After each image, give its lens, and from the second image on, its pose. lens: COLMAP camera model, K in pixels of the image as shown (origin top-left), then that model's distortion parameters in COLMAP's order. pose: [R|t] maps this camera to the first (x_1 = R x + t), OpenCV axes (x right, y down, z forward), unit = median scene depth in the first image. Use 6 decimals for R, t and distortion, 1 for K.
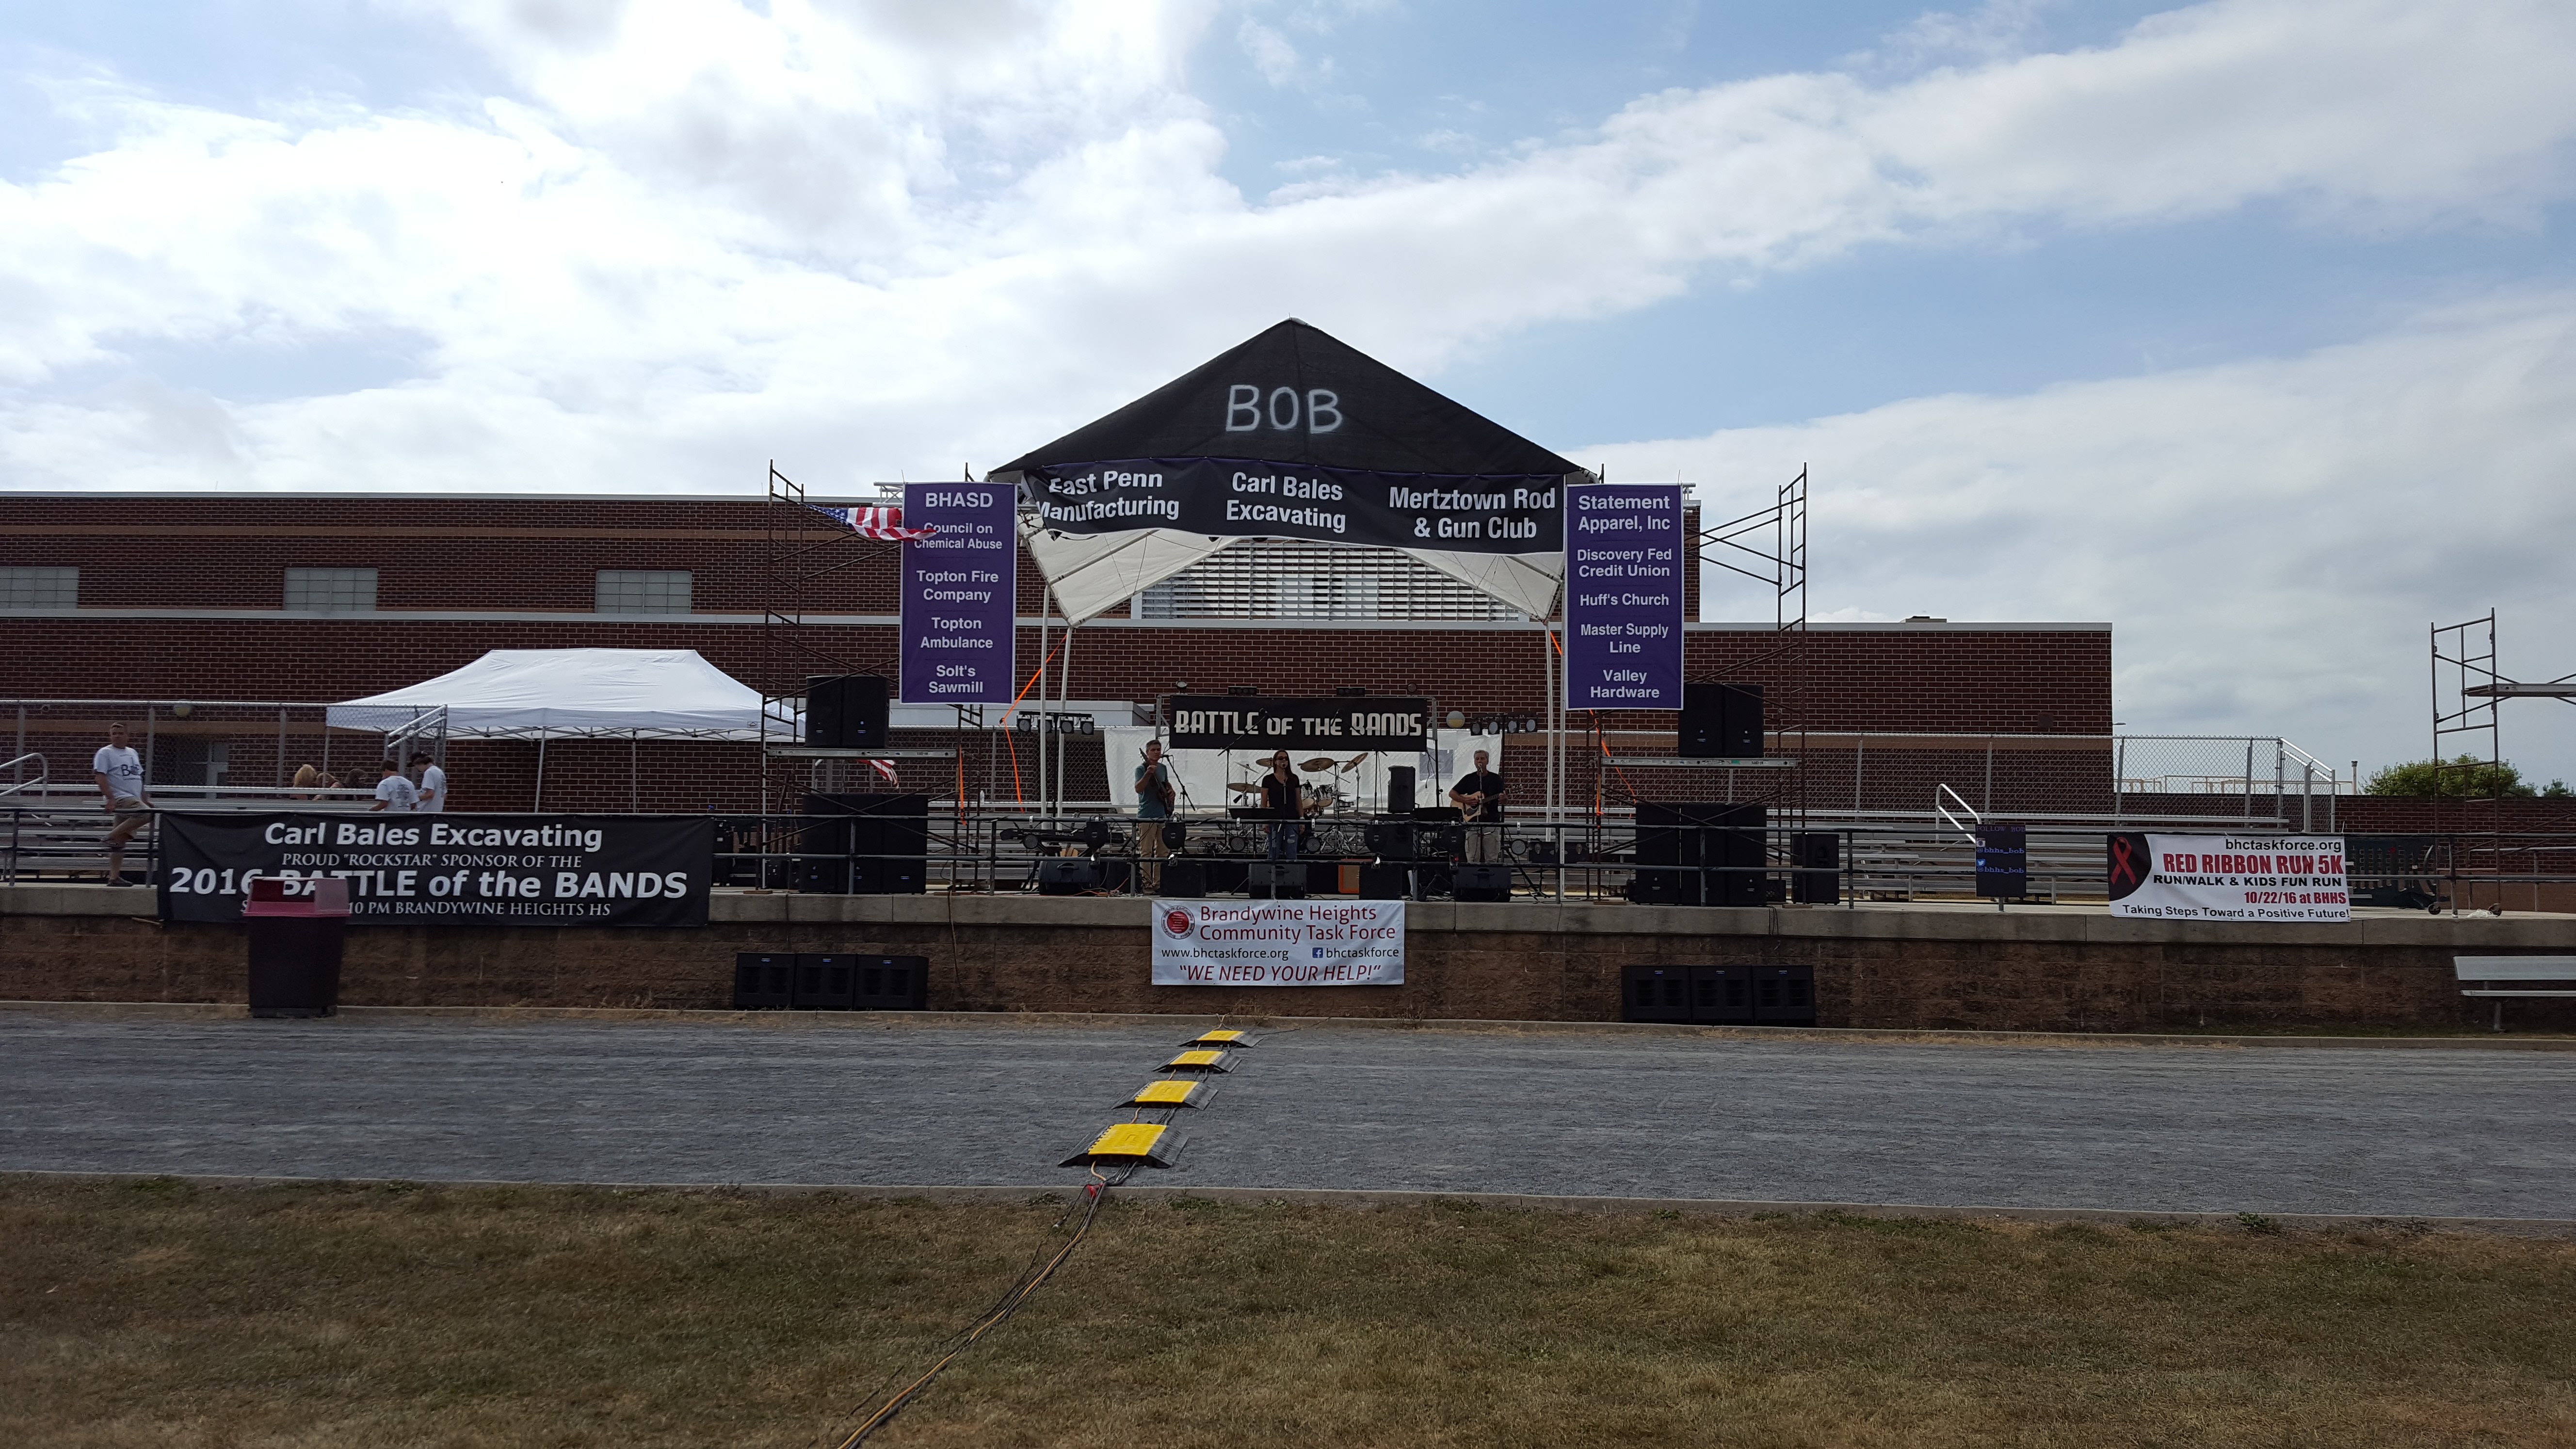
lens RADIAL K [[2179.2, 0, 1336.4], [0, 2179.2, 769.8], [0, 0, 1]] dist [0.142489, -0.283967]
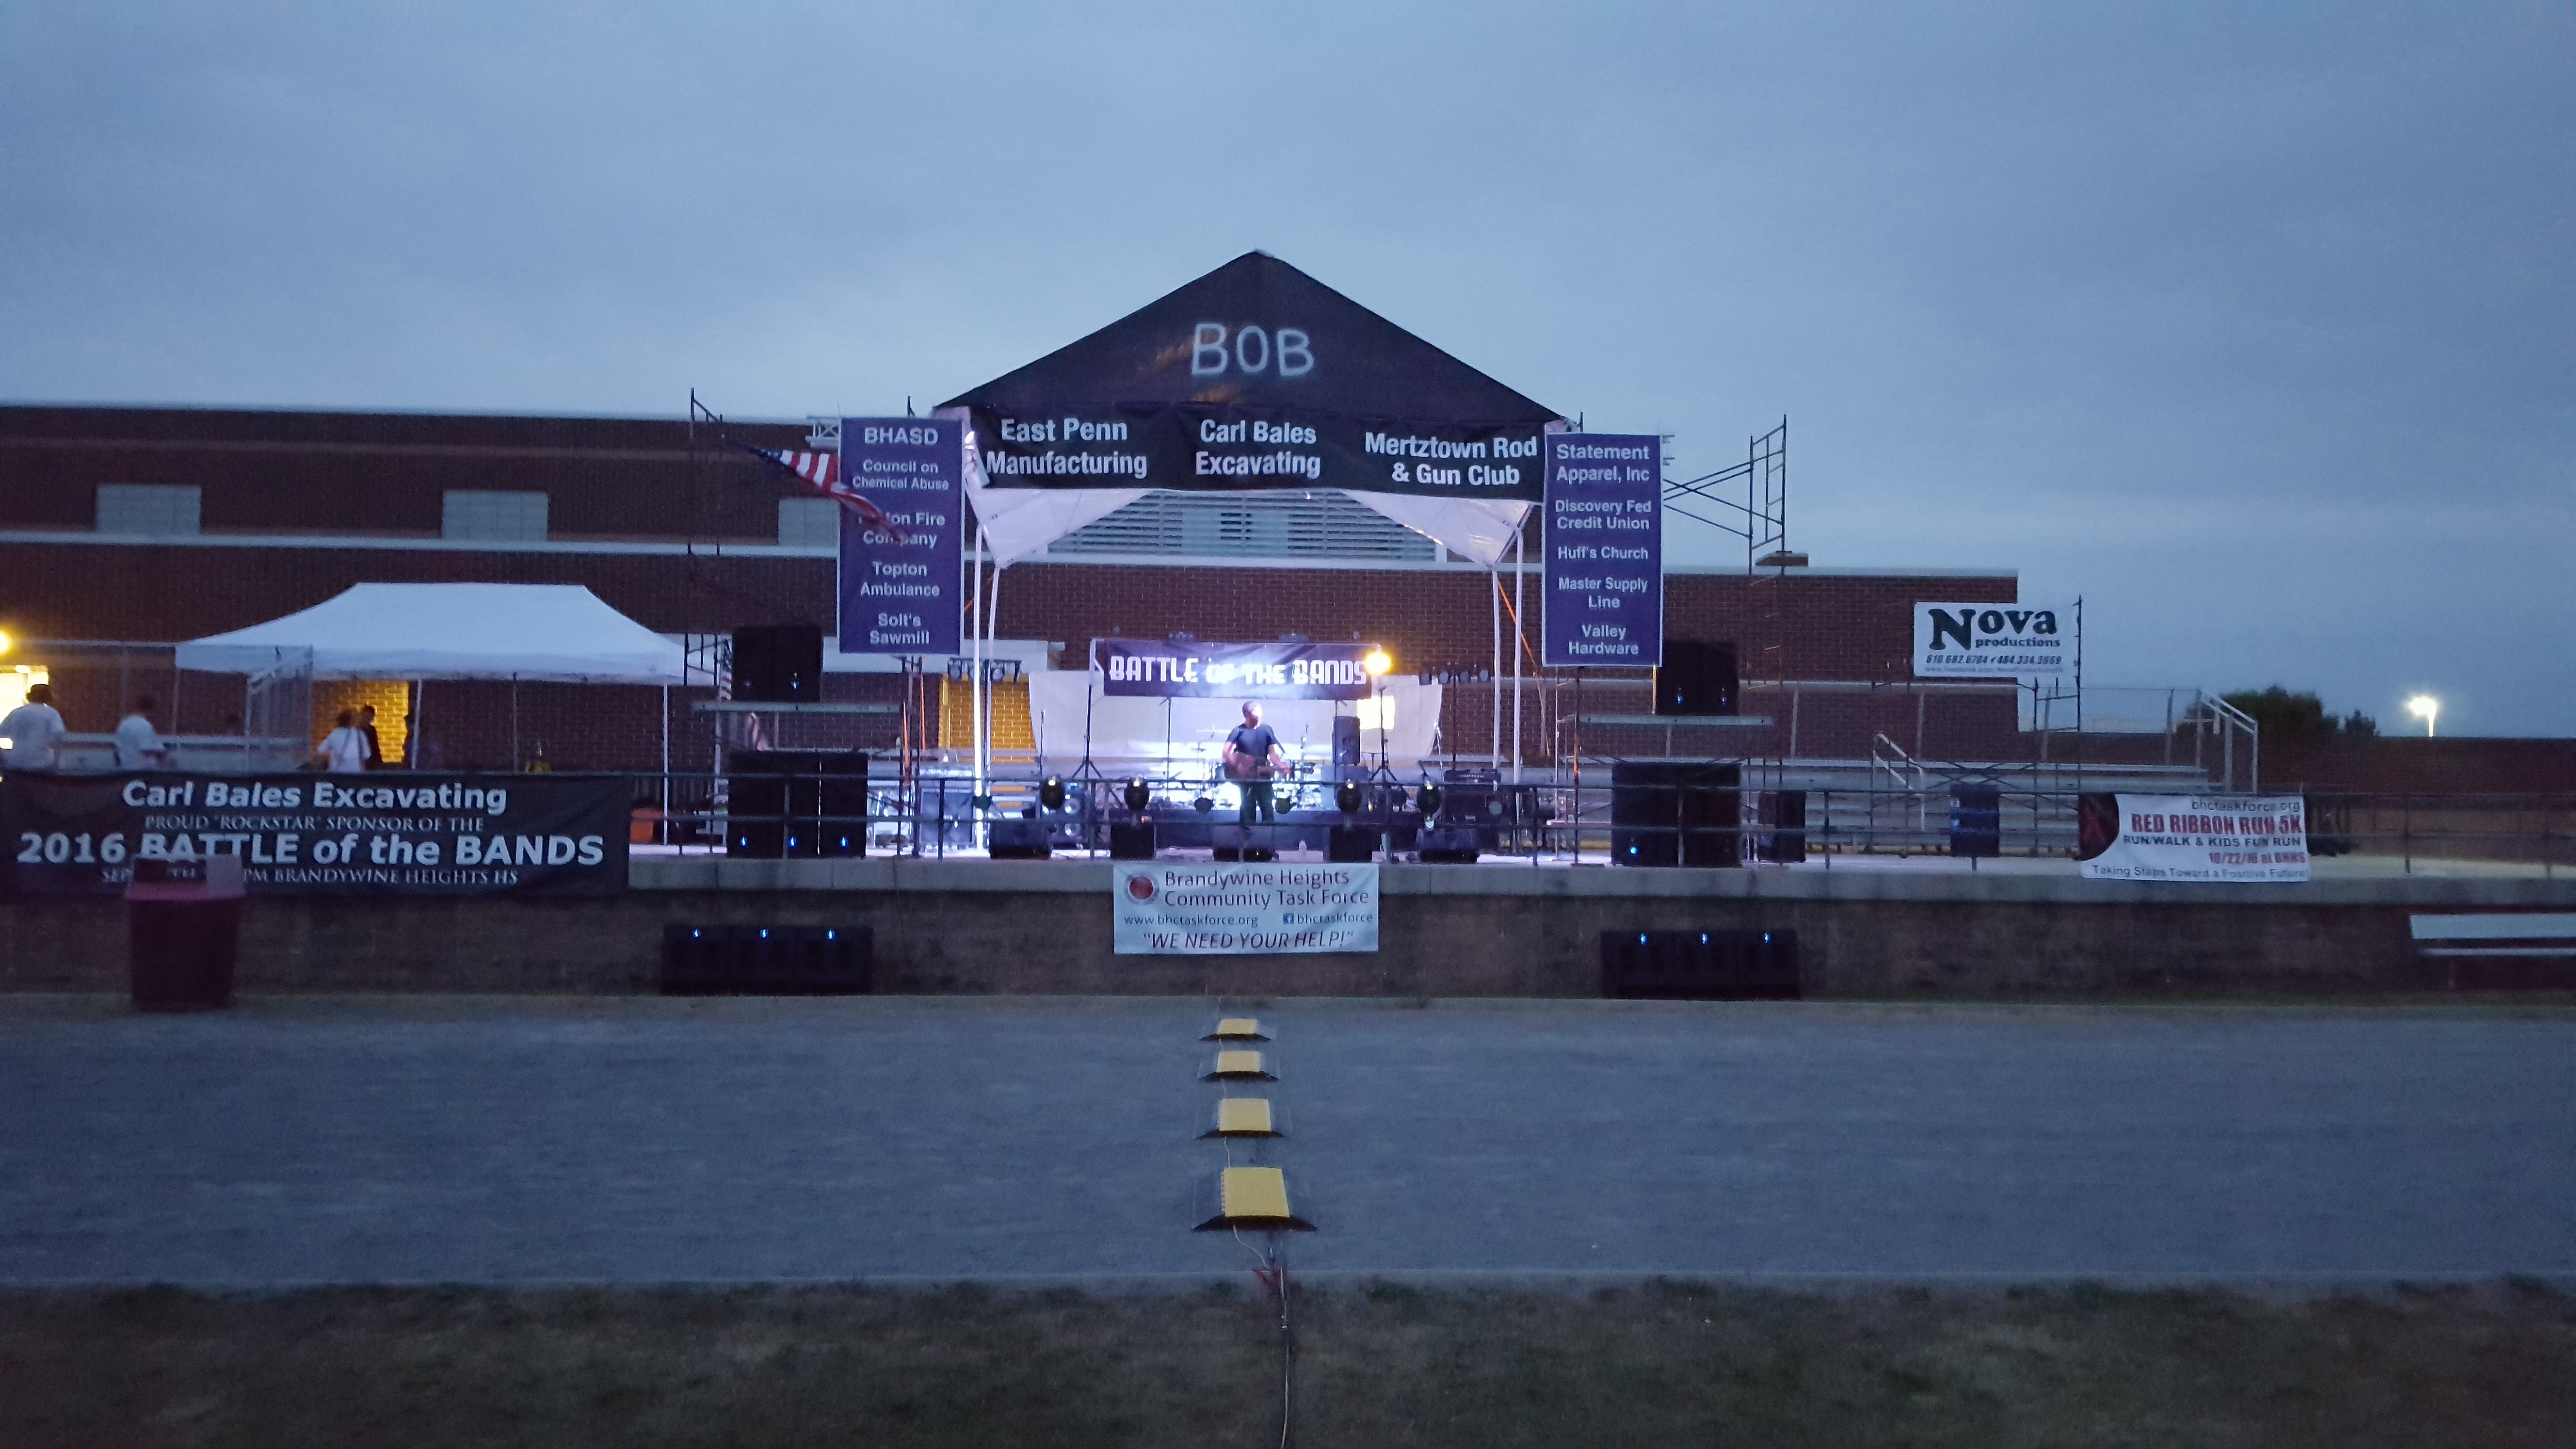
lens RADIAL K [[2134.7, 0, 1367.3], [0, 2134.7, 744.2], [0, 0, 1]] dist [0.128891, -0.257686]
pose [[0.994100, 0.001056, 0.108463, -0.075343], [-0.004520, 0.999487, 0.031695, -0.022398], [-0.108374, -0.031998, 0.993595, 0.066119]]
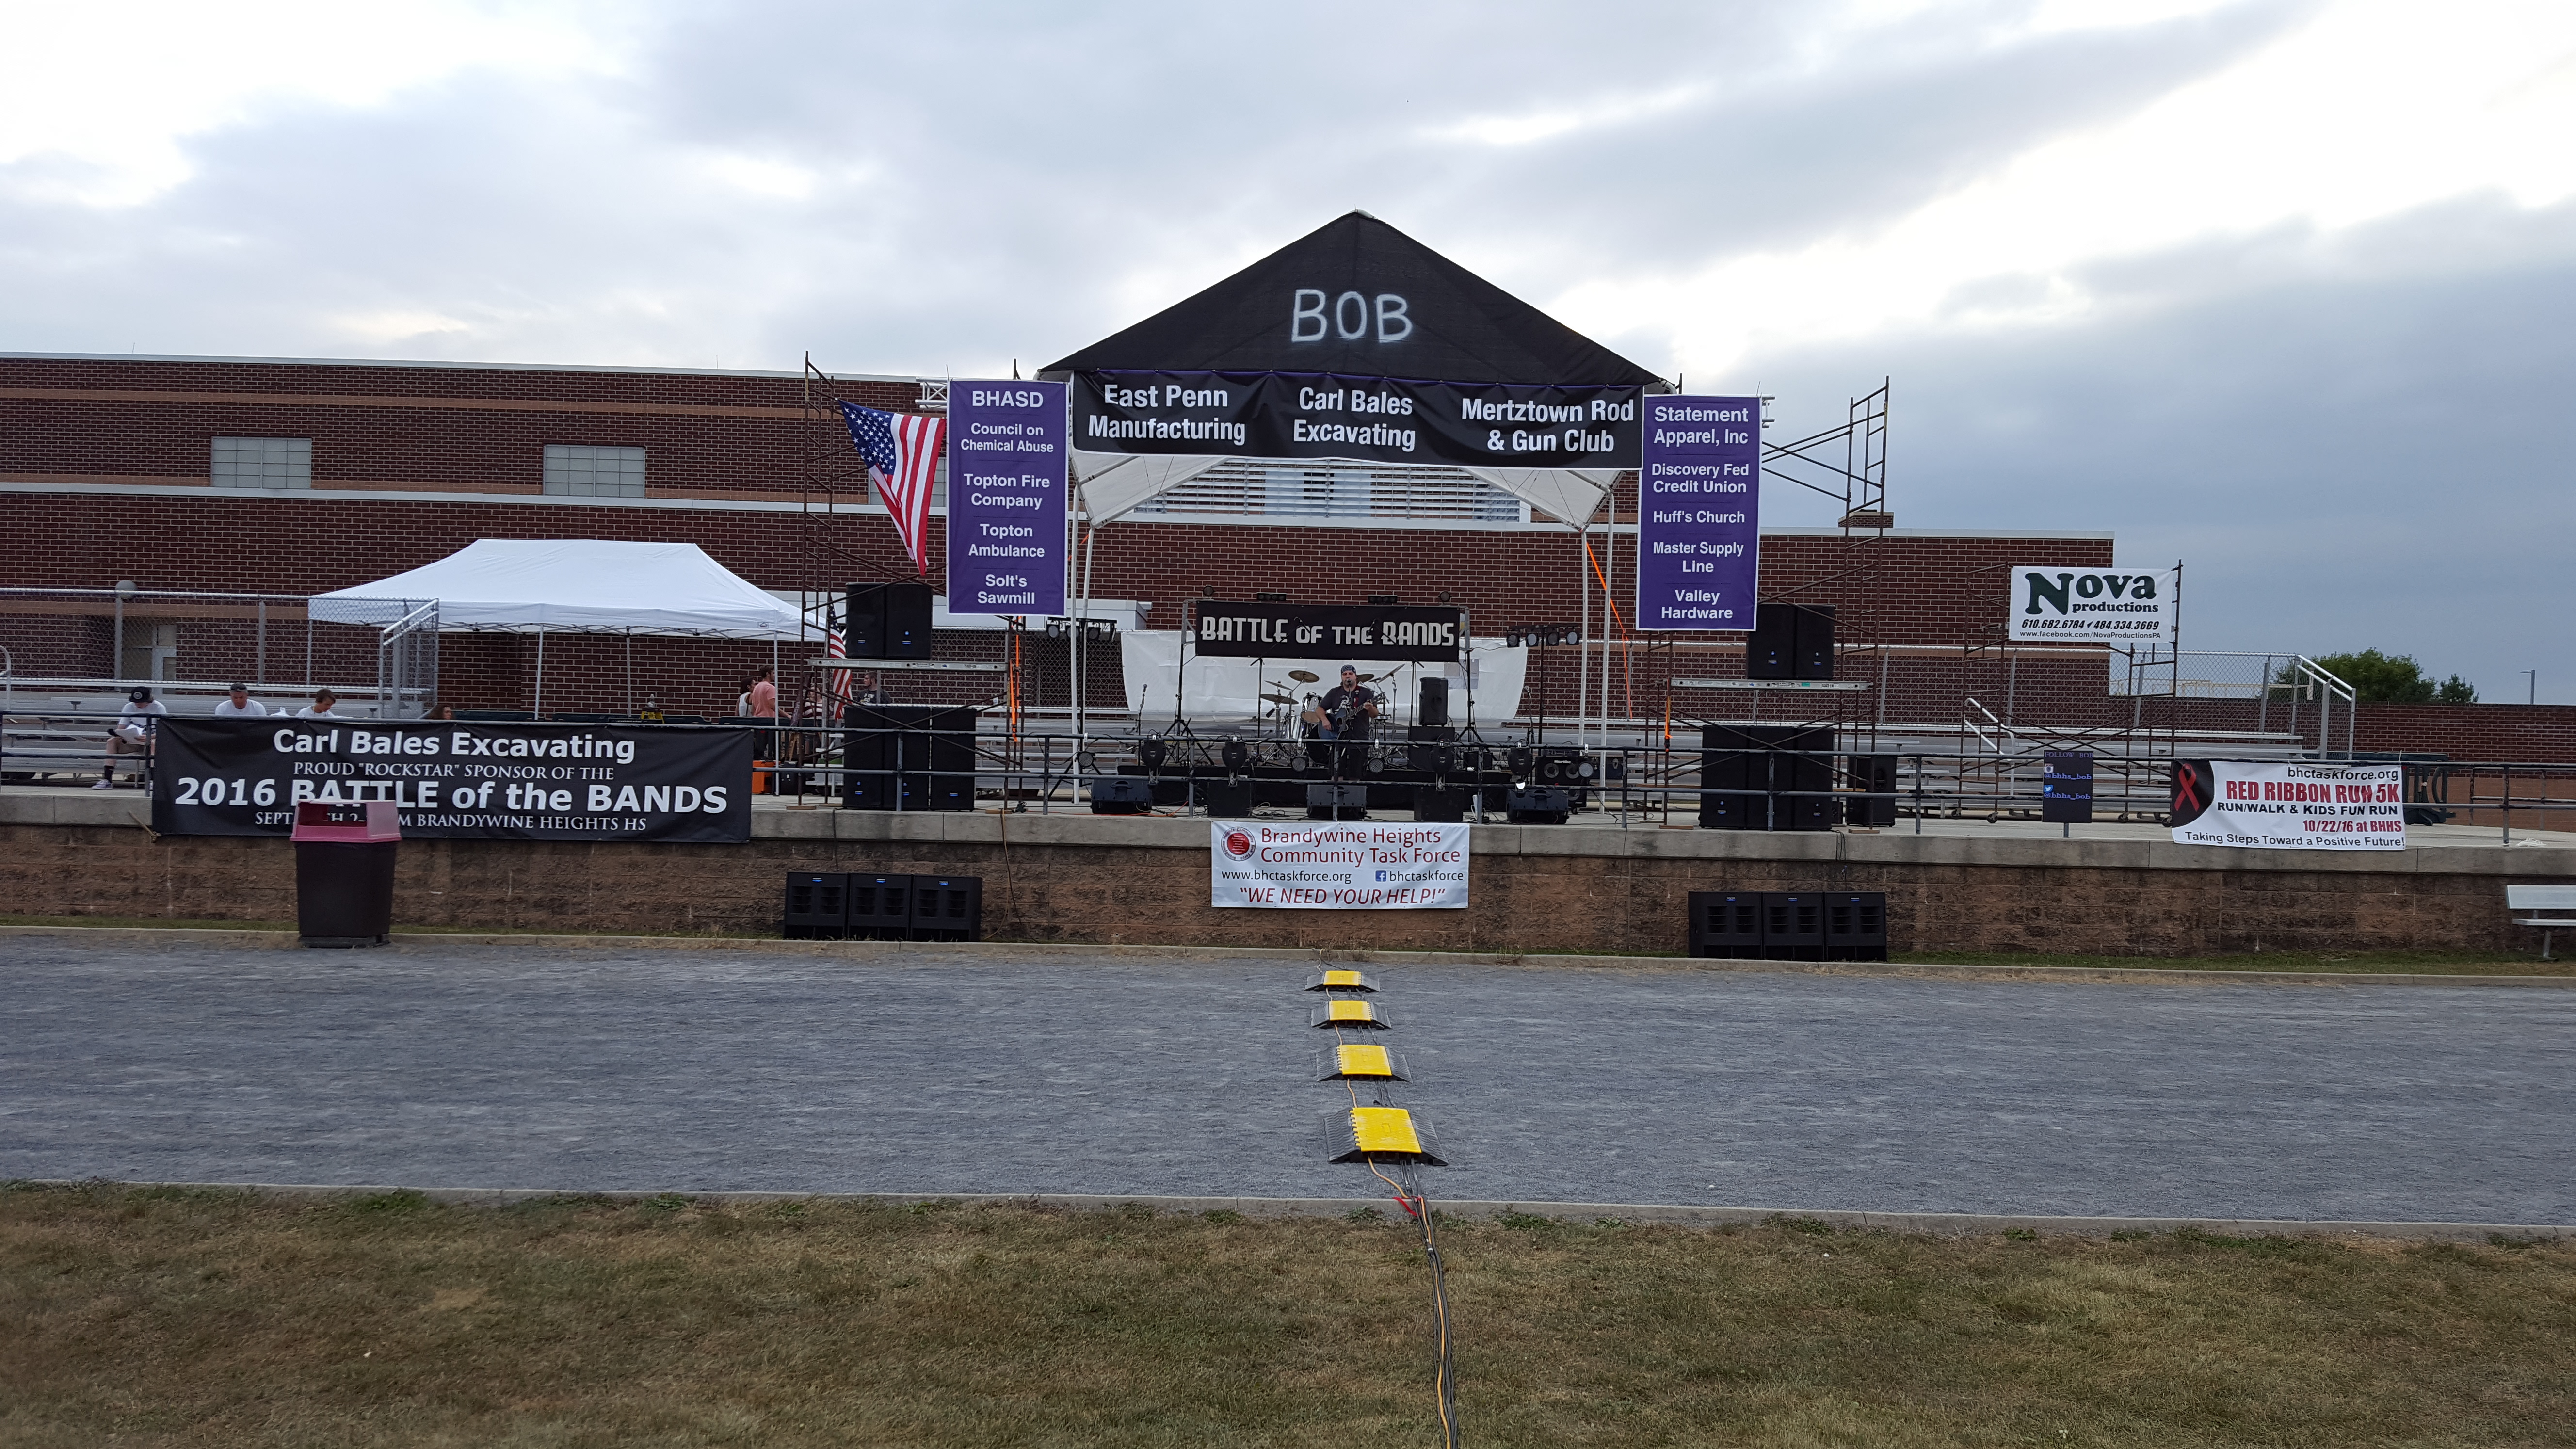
lens RADIAL K [[2145.6, 0, 1316.3], [0, 2145.6, 829.4], [0, 0, 1]] dist [0.139418, -0.275281]
pose [[0.998187, 0.006692, 0.059821, -0.094757], [-0.012139, 0.995763, 0.091150, -0.024520], [-0.058958, -0.091711, 0.994039, 0.041968]]
